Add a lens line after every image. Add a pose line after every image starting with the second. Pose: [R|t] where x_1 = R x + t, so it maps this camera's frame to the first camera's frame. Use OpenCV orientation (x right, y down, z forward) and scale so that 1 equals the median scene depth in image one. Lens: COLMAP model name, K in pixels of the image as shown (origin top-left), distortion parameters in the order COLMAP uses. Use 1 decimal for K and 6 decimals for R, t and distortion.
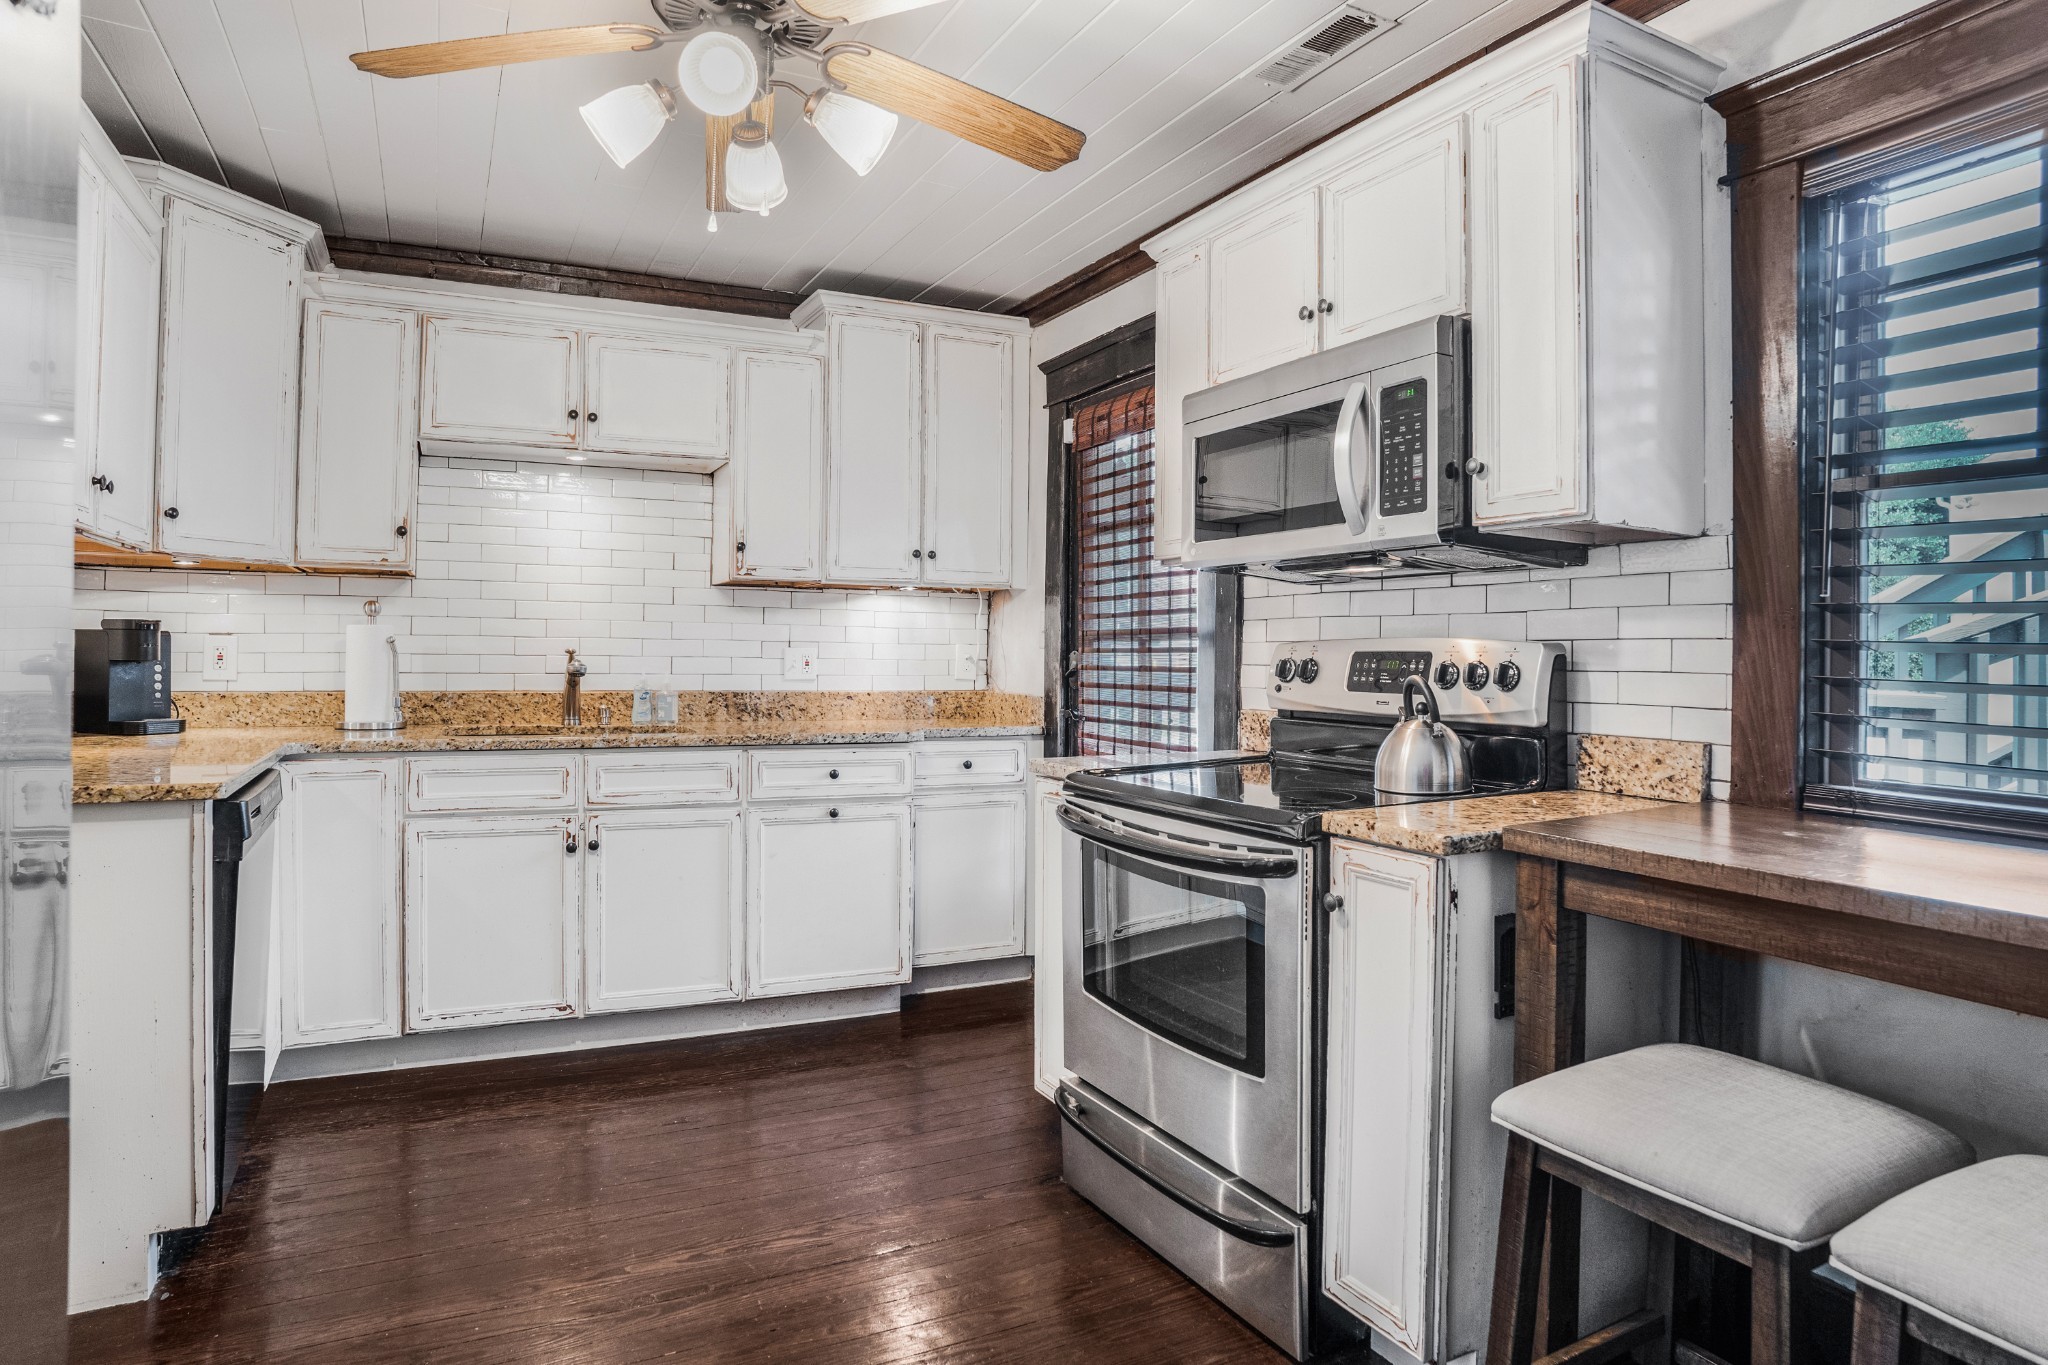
lens RADIAL K [[1225.2, 0, 1024.0], [0, 1225.2, 682.5], [0, 0, 1]] dist [-0.066380, -0.001566]
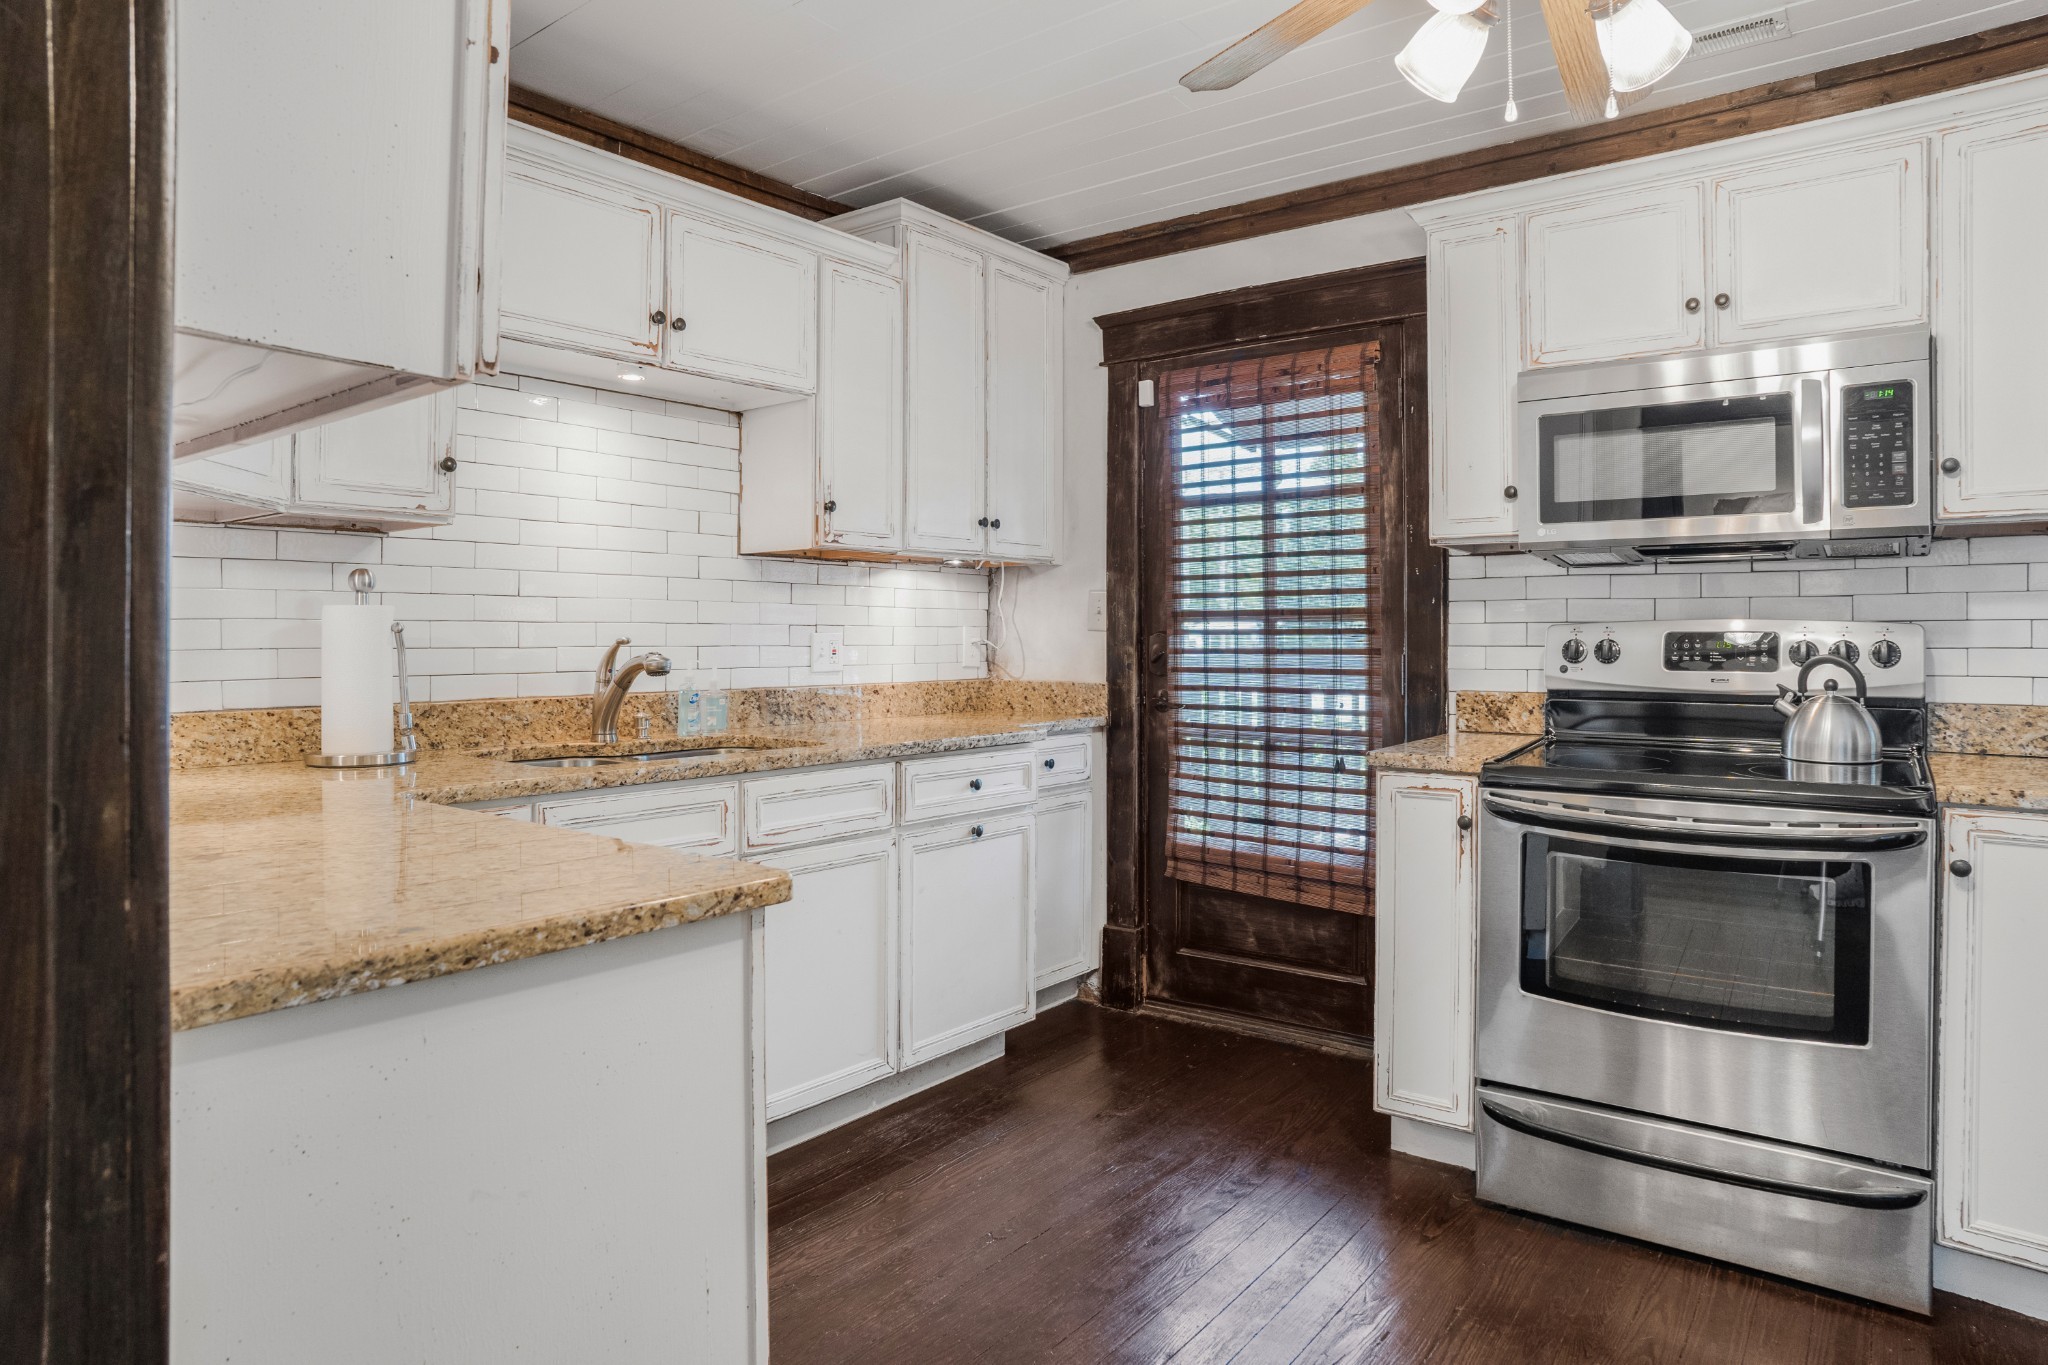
lens RADIAL K [[1242.5, 0, 1023.0], [0, 1242.5, 662.6], [0, 0, 1]] dist [-0.048495, 0.001391]
pose [[0.888943, -0.021822, 0.457497, -0.514189], [0.020600, 0.999758, 0.007662, -0.013907], [-0.457554, 0.002614, 0.889178, 0.233089]]
